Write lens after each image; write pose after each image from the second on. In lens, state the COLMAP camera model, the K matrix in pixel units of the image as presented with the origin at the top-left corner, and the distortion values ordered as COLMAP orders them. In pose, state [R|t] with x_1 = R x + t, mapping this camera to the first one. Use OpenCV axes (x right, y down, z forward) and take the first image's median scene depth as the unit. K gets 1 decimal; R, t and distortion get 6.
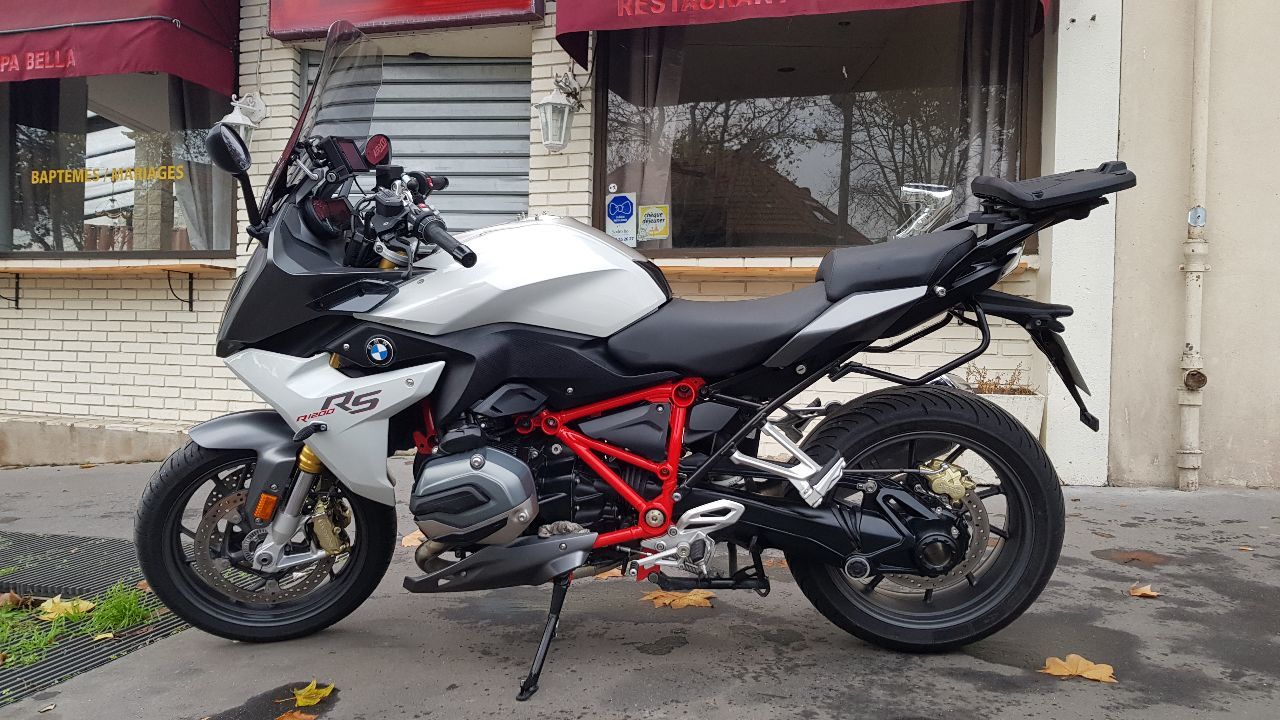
lens RADIAL K [[988.2, 0, 617.5], [0, 988.2, 358.1], [0, 0, 1]] dist [0.065112, -0.102302]
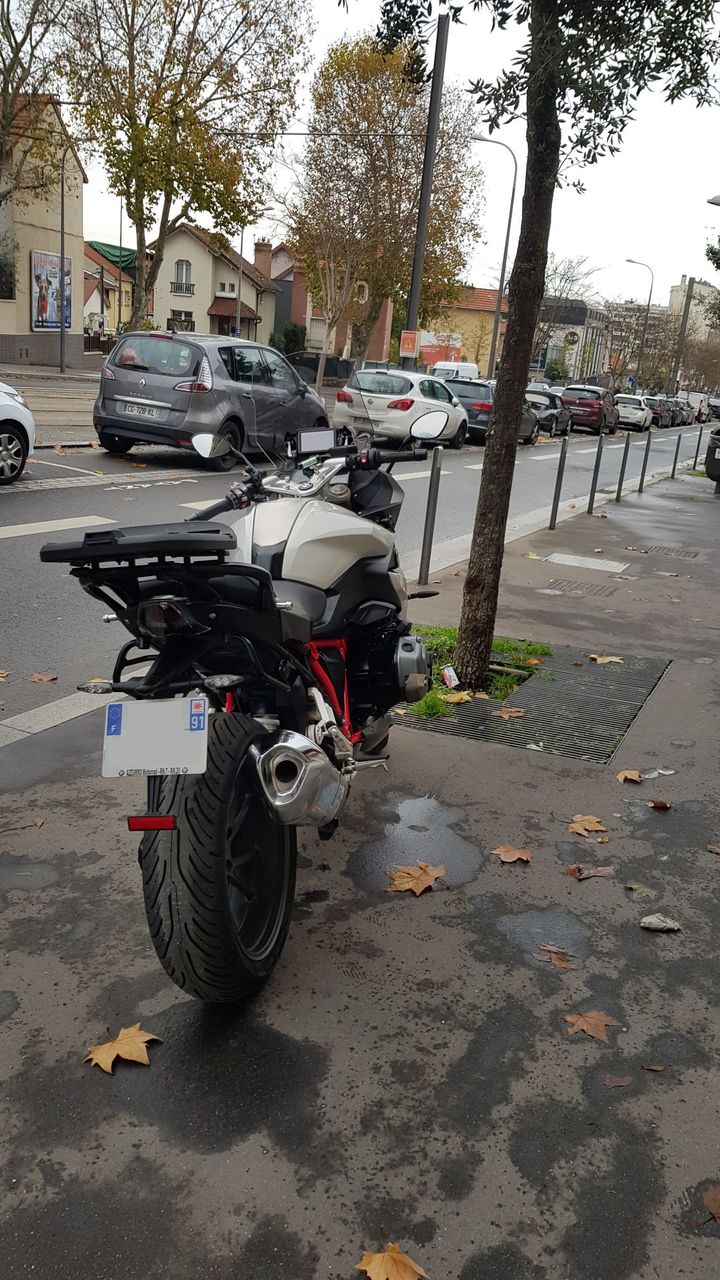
lens RADIAL K [[988.2, 0, 357.4], [0, 988.2, 615.0], [0, 0, 1]] dist [0.065112, -0.102302]
pose [[-0.092839, 0.248141, -0.964265, 1.214923], [-0.095903, 0.961716, 0.256719, -0.339413], [0.991052, 0.116309, -0.065487, 1.195746]]
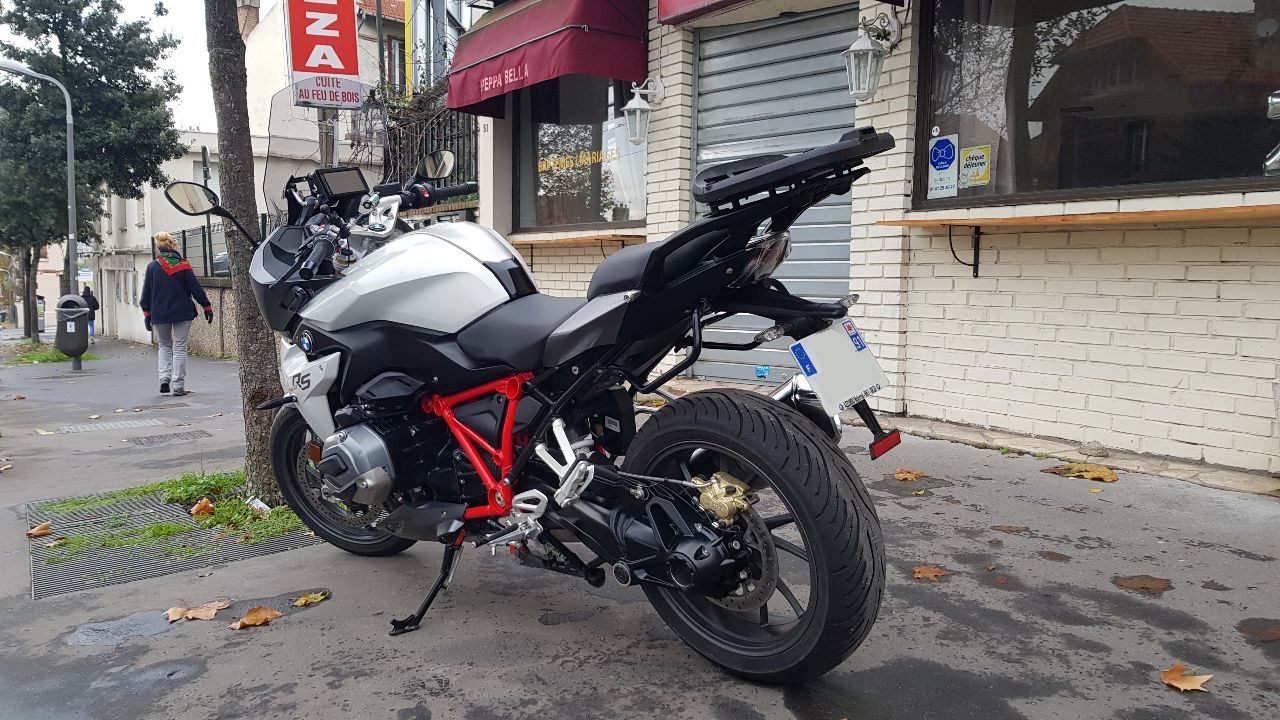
lens RADIAL K [[988.2, 0, 617.5], [0, 988.2, 358.1], [0, 0, 1]] dist [0.065112, -0.102302]
pose [[0.779262, 0.035575, -0.625687, 0.797371], [0.006882, 0.997842, 0.065306, -0.062167], [0.626660, -0.055197, 0.777336, 0.235007]]
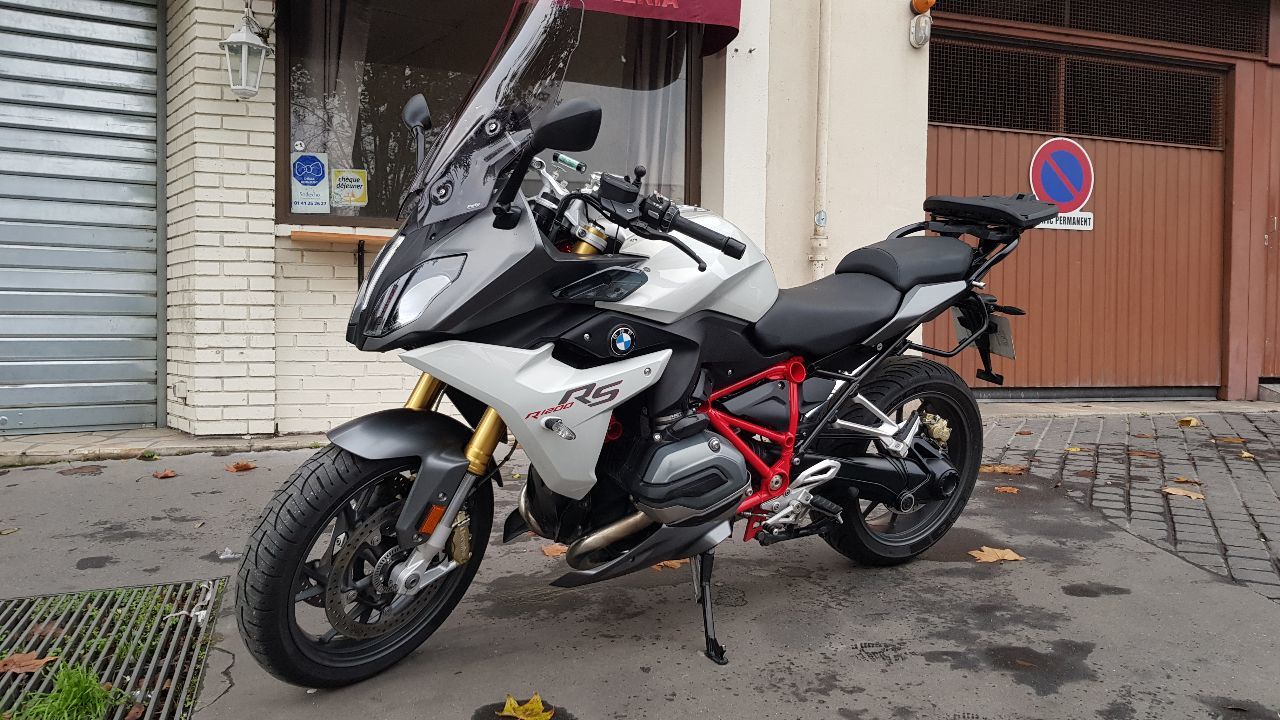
lens RADIAL K [[992.9, 0, 636.1], [0, 992.9, 352.6], [0, 0, 1]] dist [0.061743, -0.107781]
pose [[0.789038, -0.031929, 0.613514, -0.759054], [0.012842, 0.999288, 0.035490, -0.027229], [-0.614210, -0.020124, 0.788886, 0.203182]]
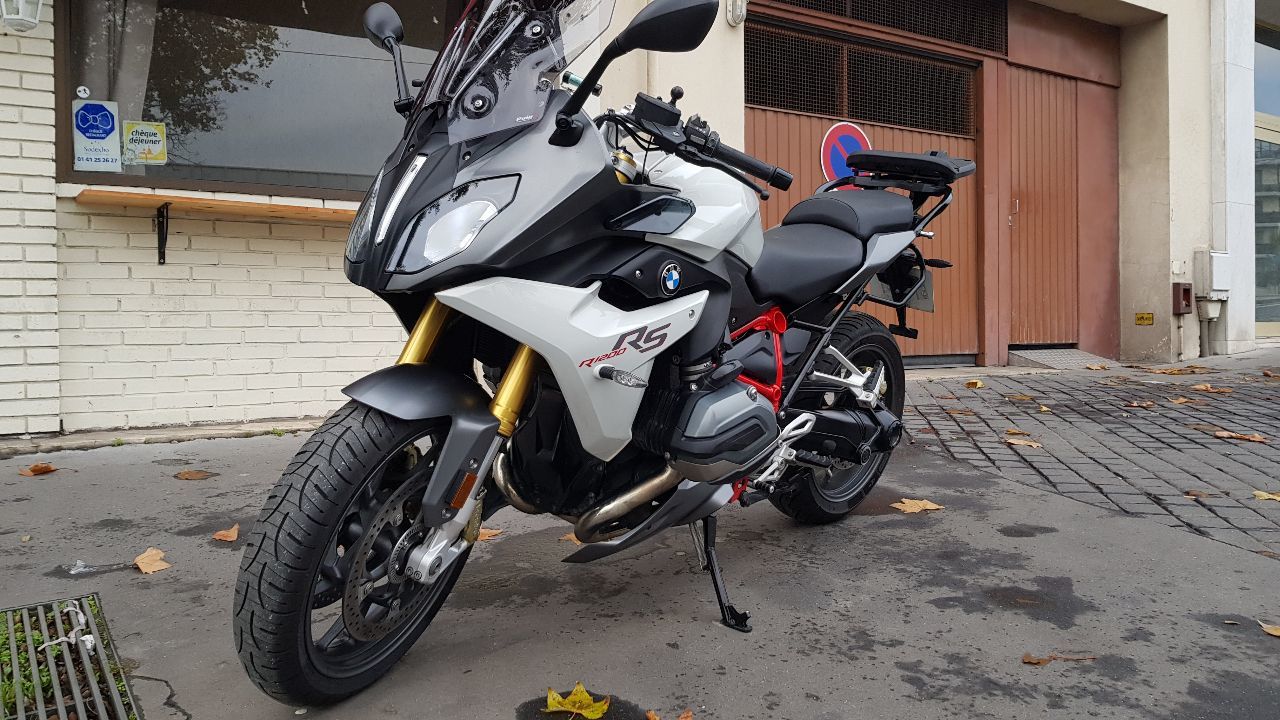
lens RADIAL K [[995.5, 0, 614.3], [0, 995.5, 339.7], [0, 0, 1]] dist [0.058570, -0.104196]
pose [[0.602463, -0.043360, 0.796968, -0.892051], [0.028733, 0.999054, 0.032634, 0.015187], [-0.797630, 0.003239, 0.603139, 0.466894]]
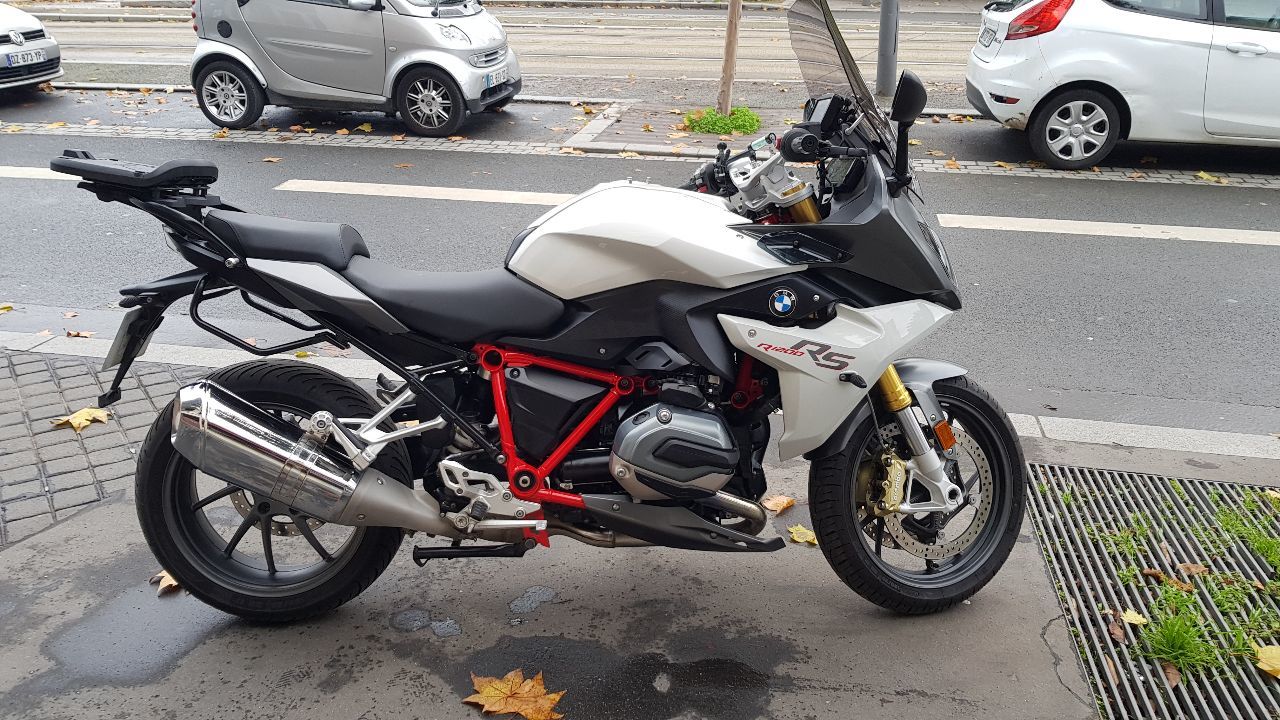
lens RADIAL K [[984.1, 0, 634.4], [0, 984.1, 359.6], [0, 0, 1]] dist [0.074900, -0.111299]
pose [[-0.989891, 0.066152, -0.125459, 0.057577], [0.012656, 0.922238, 0.386415, -0.364611], [0.141265, 0.380921, -0.913752, 1.987887]]
